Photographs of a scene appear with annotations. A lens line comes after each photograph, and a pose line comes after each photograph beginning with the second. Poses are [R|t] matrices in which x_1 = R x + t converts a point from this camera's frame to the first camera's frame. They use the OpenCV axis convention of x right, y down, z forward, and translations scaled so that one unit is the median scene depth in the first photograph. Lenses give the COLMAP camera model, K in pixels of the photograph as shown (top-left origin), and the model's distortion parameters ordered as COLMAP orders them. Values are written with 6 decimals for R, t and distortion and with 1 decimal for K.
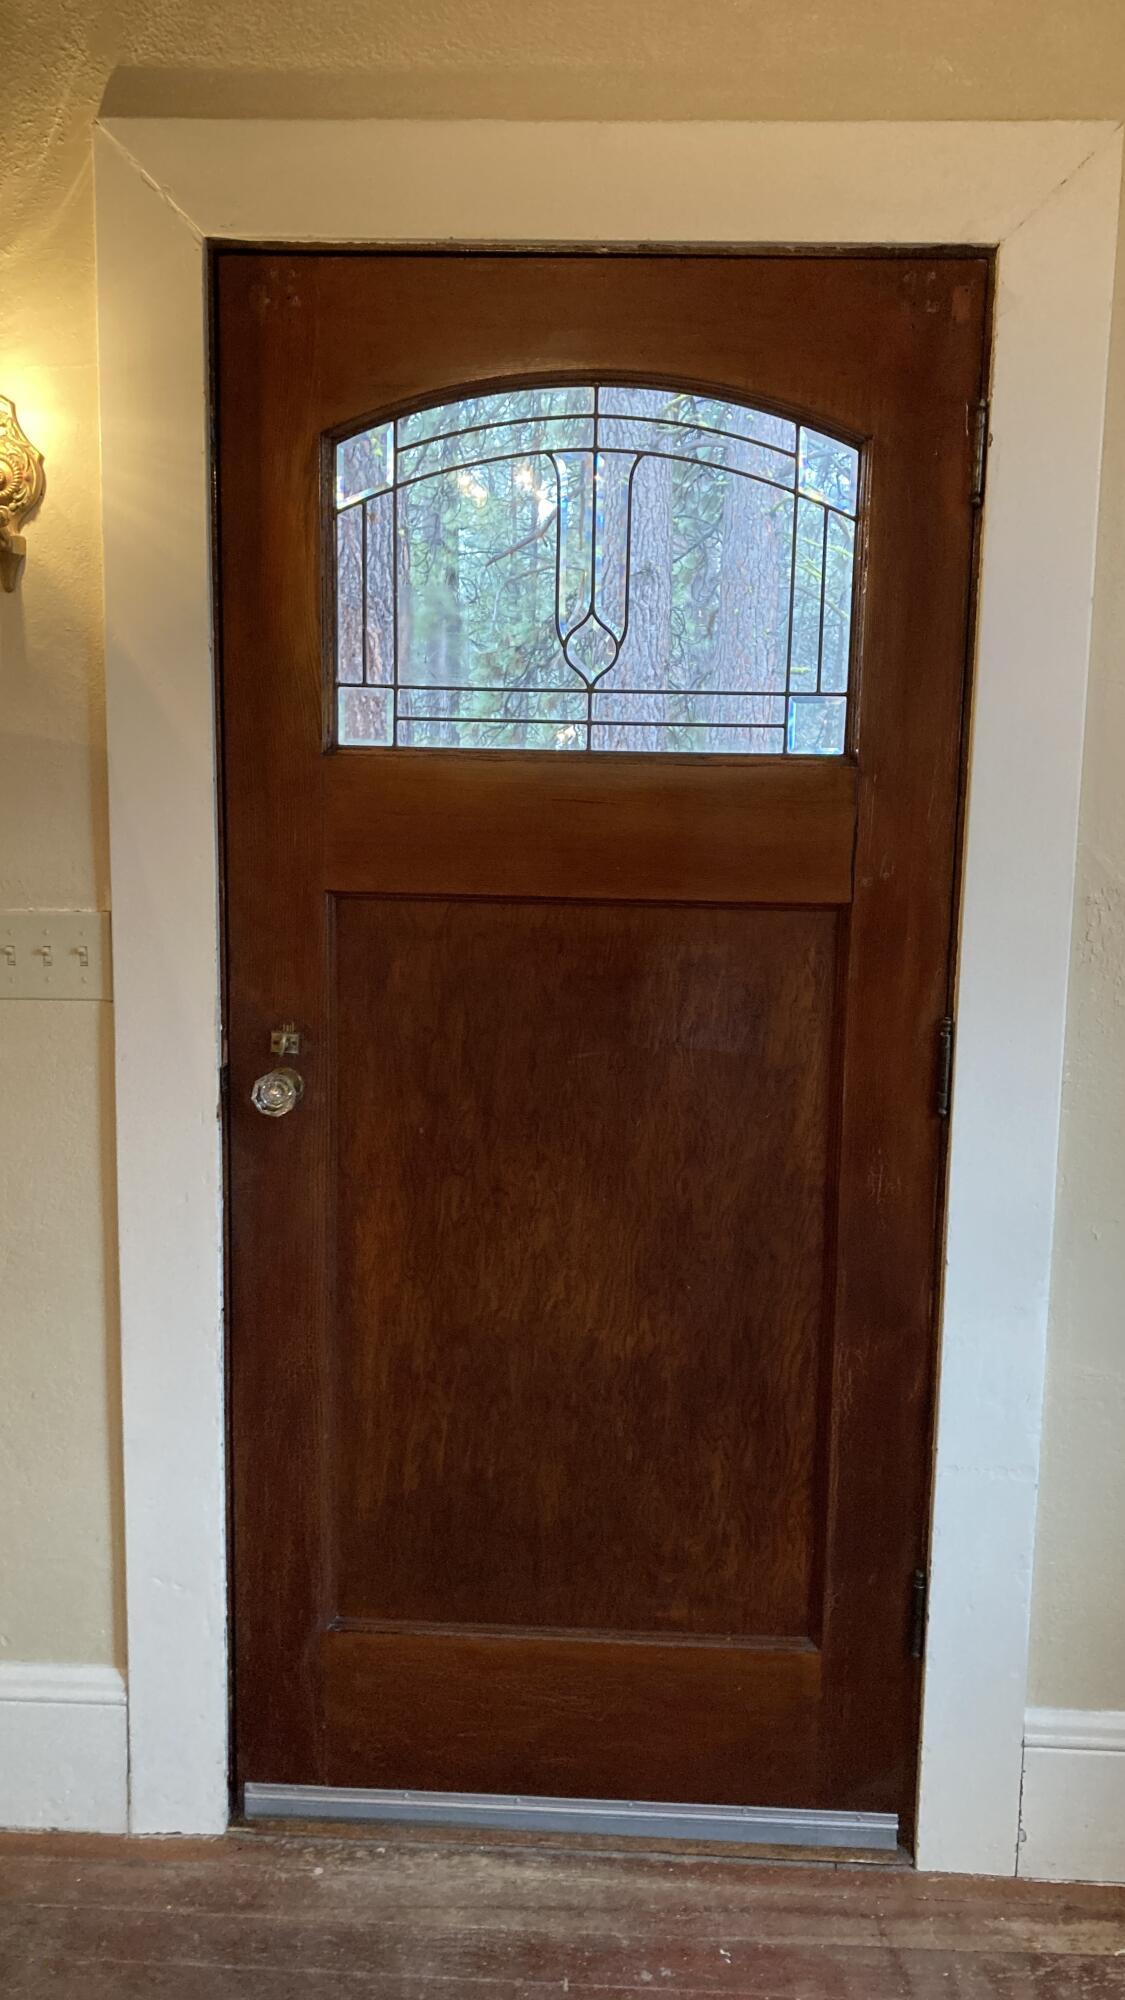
lens RADIAL K [[1599.6, 0, 571.4], [0, 1599.6, 994.0], [0, 0, 1]] dist [0.040035, -0.023774]
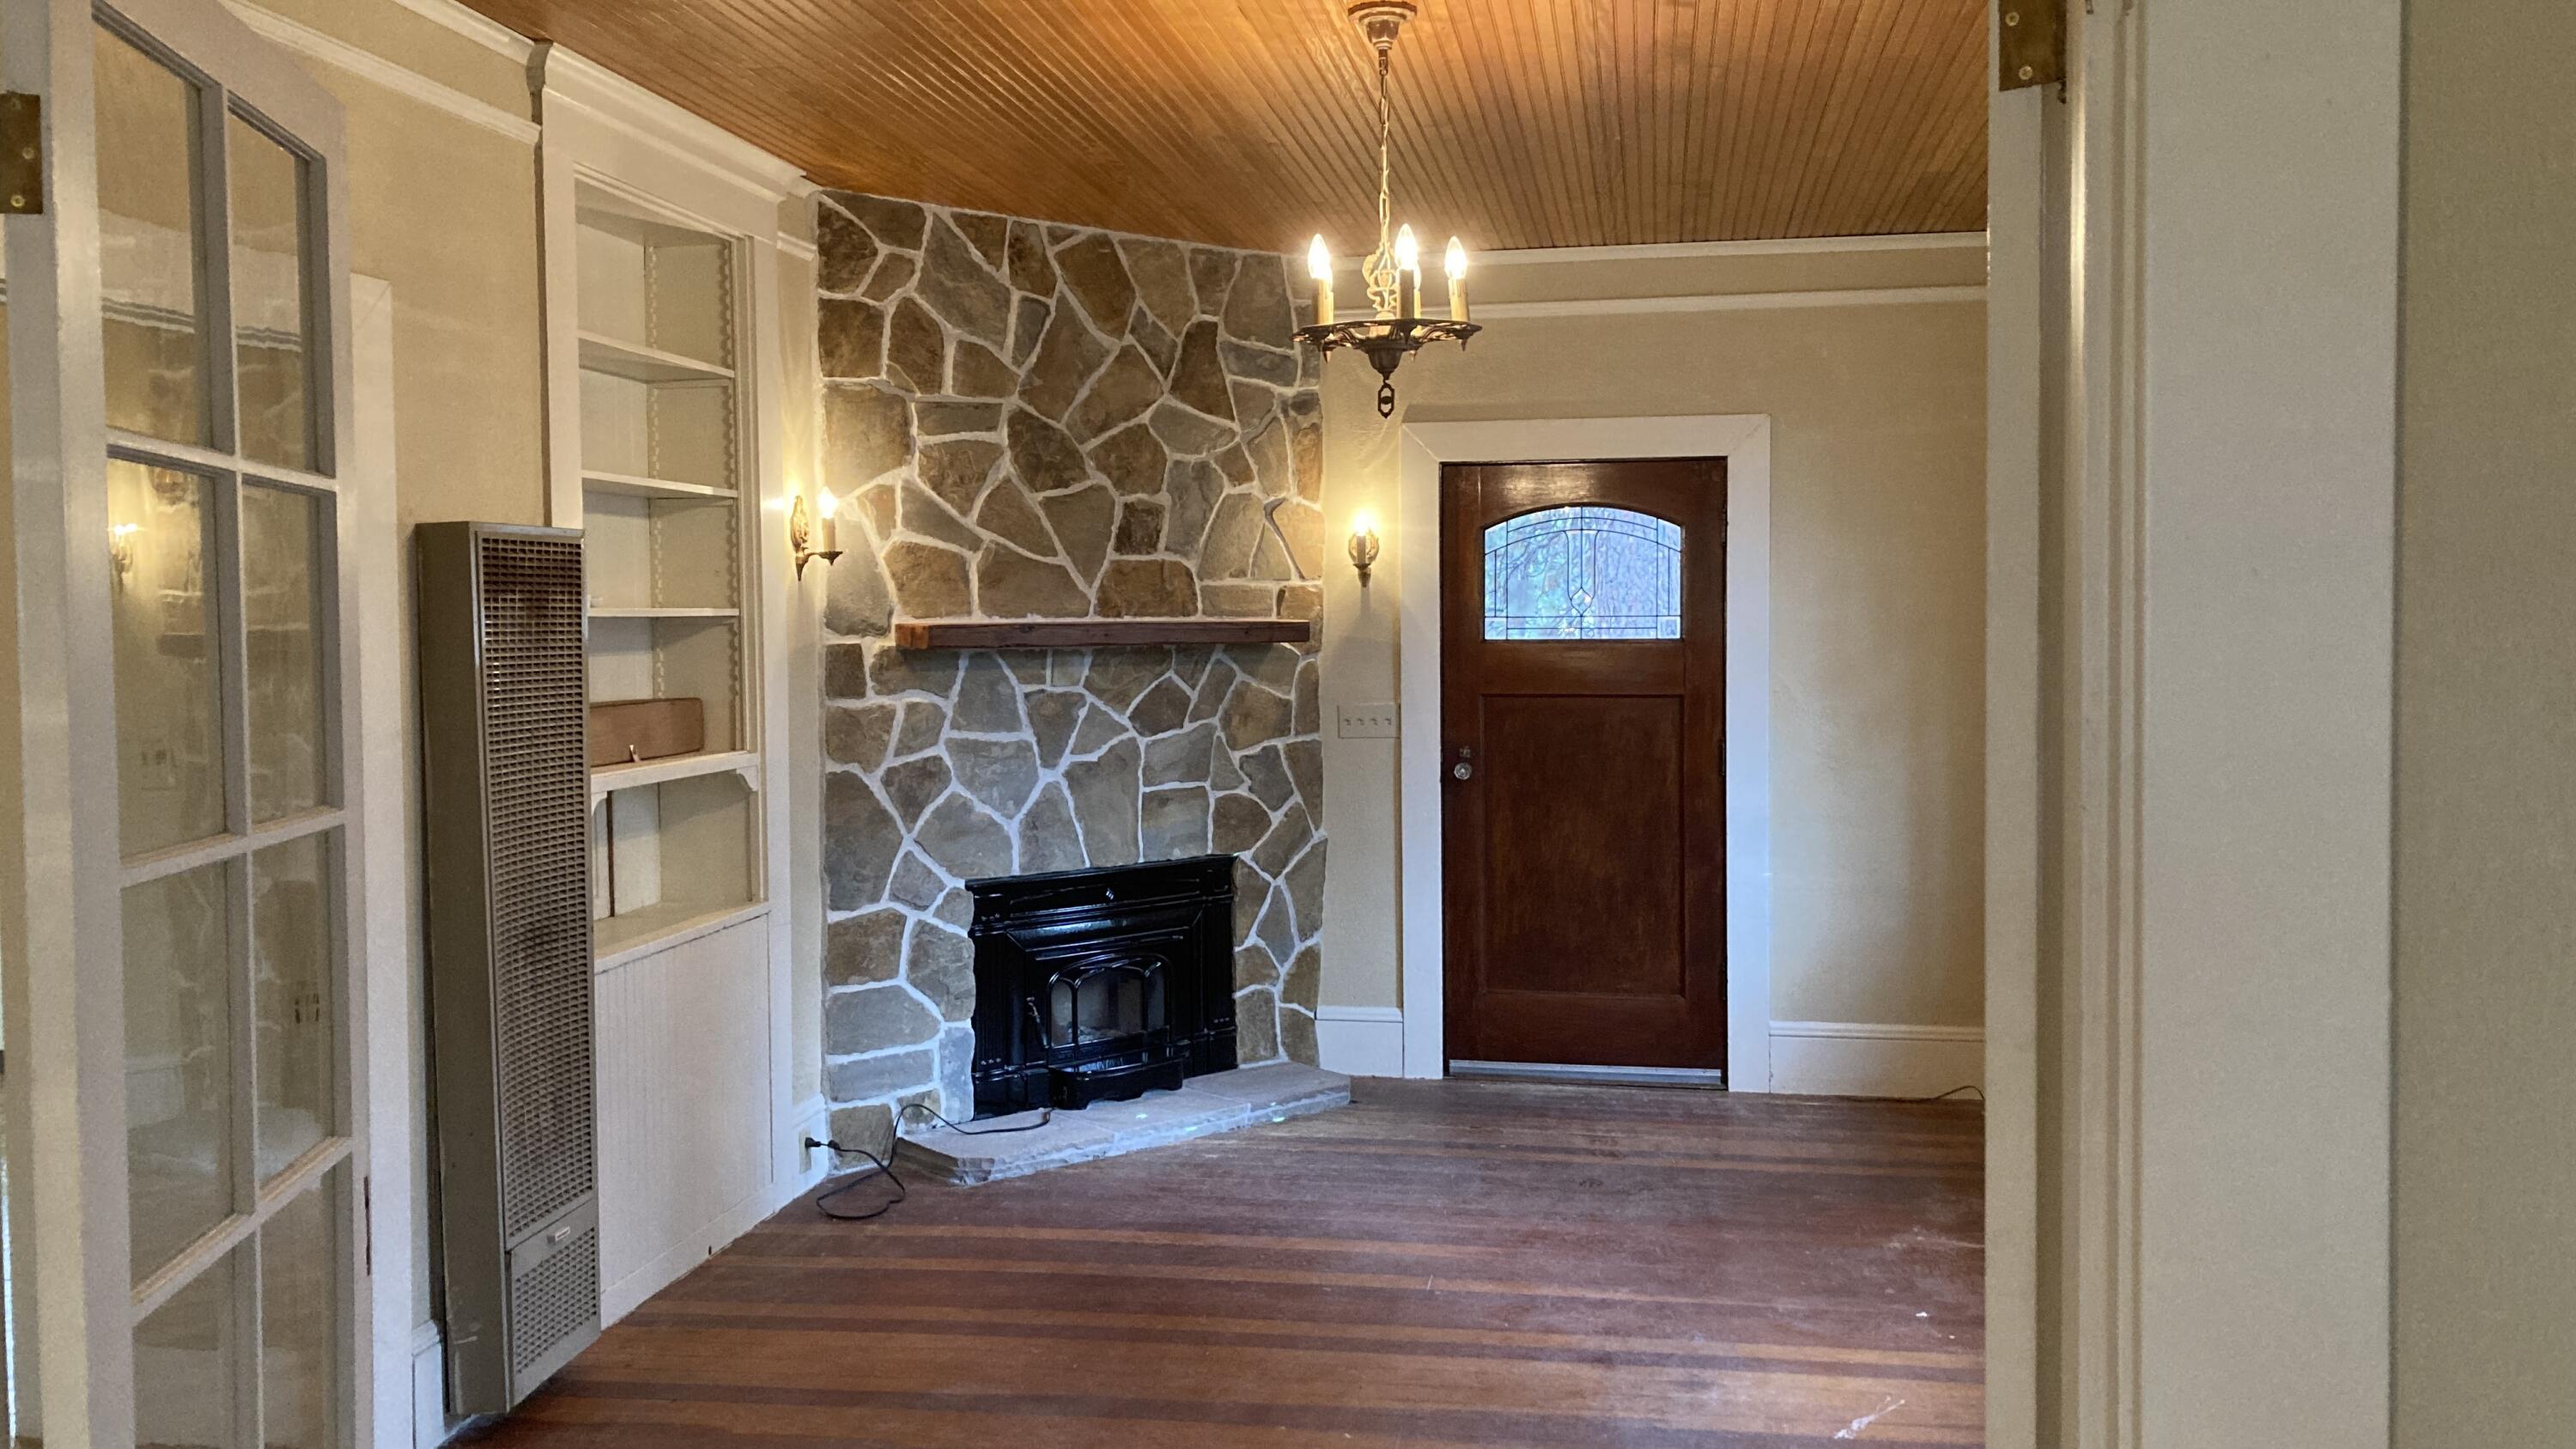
lens RADIAL K [[2060.6, 0, 1291.4], [0, 2060.6, 721.2], [0, 0, 1]] dist [0.040035, -0.023774]
pose [[0.992572, -0.021176, -0.119803, -0.056226], [0.004965, 0.990966, -0.134024, 0.415102], [0.121559, 0.132434, 0.983710, -2.267895]]
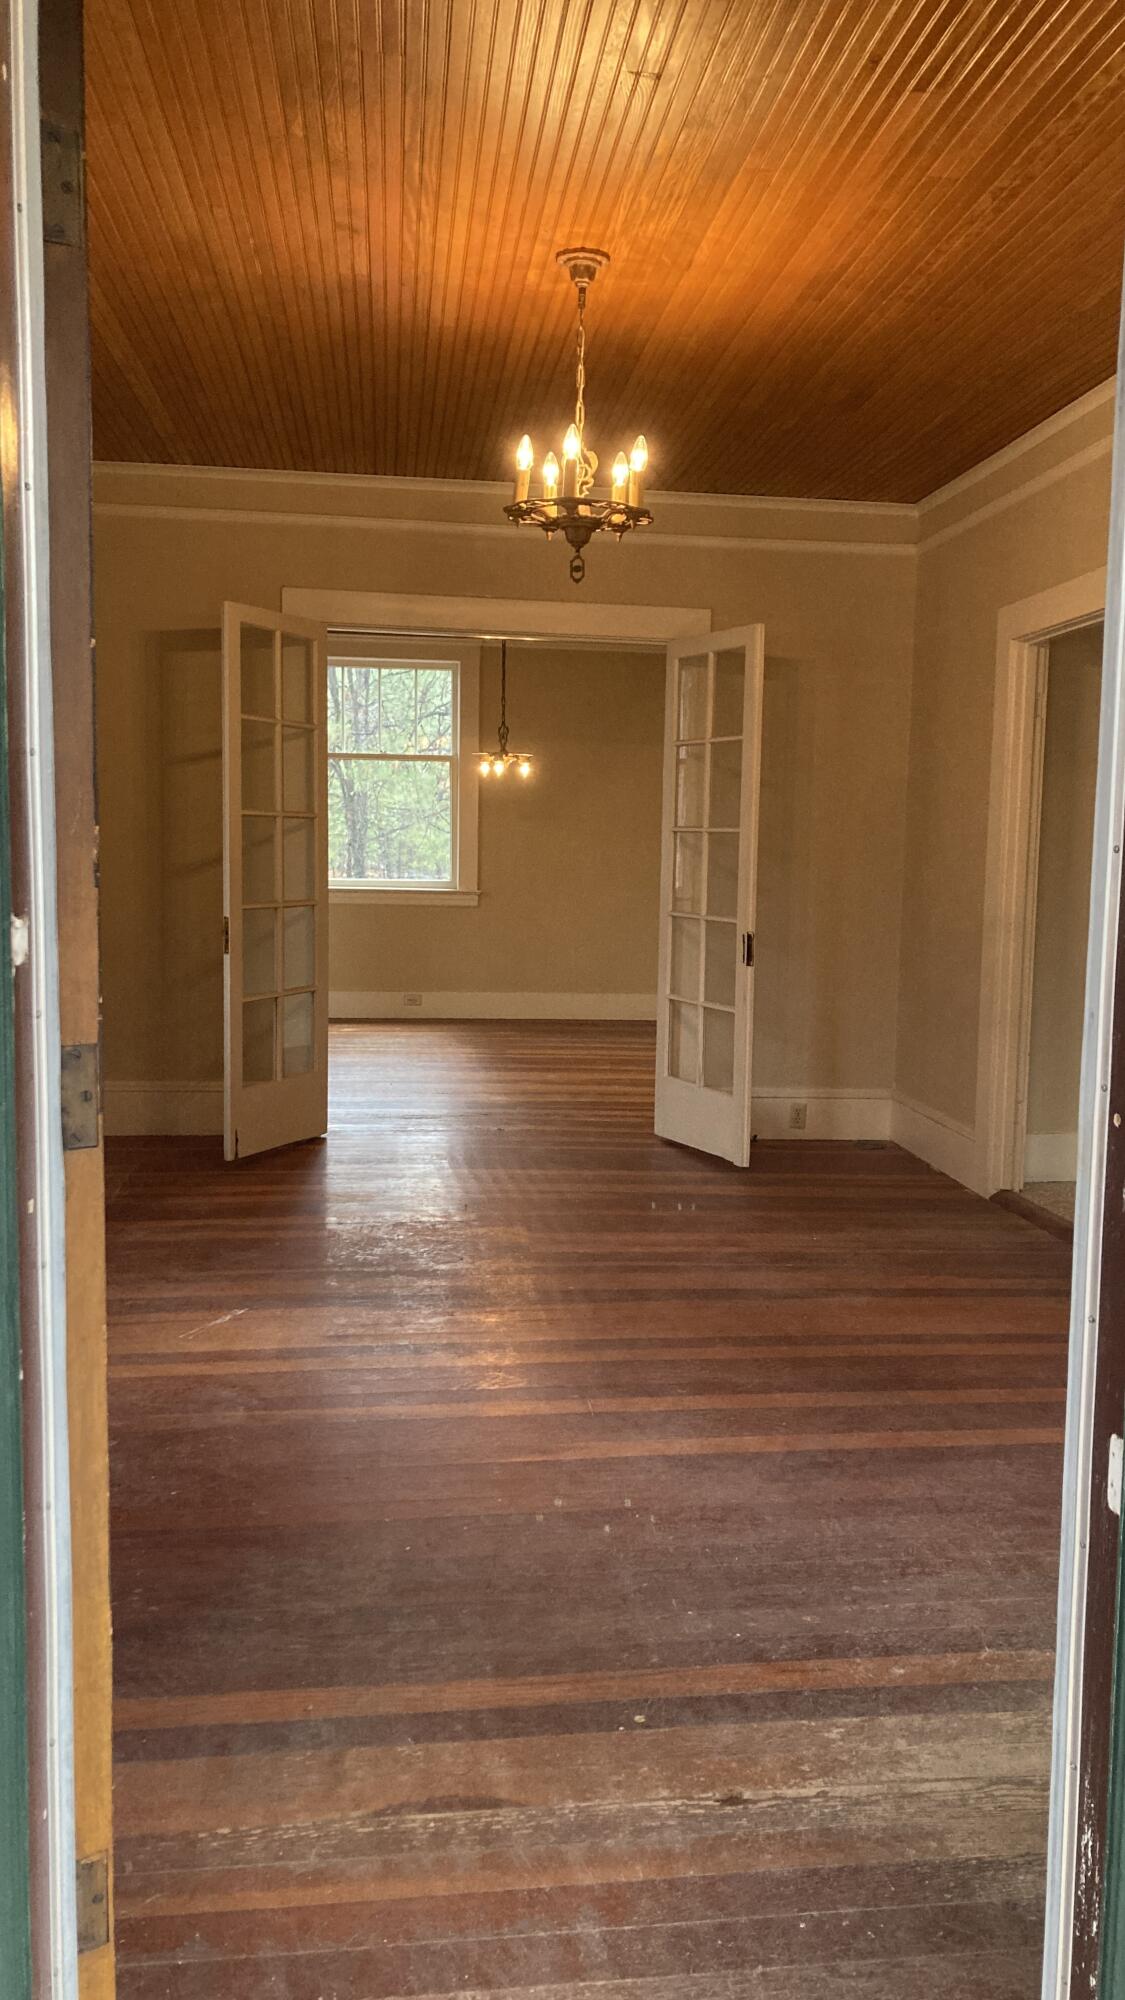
lens RADIAL K [[1599.6, 0, 564.3], [0, 1599.6, 1001.6], [0, 0, 1]] dist [0.040035, -0.023774]
pose [[-0.987015, -0.019880, -0.159394, 0.156118], [-0.064615, 0.957624, 0.280679, -0.294868], [0.147060, 0.287333, -0.946474, 2.295079]]
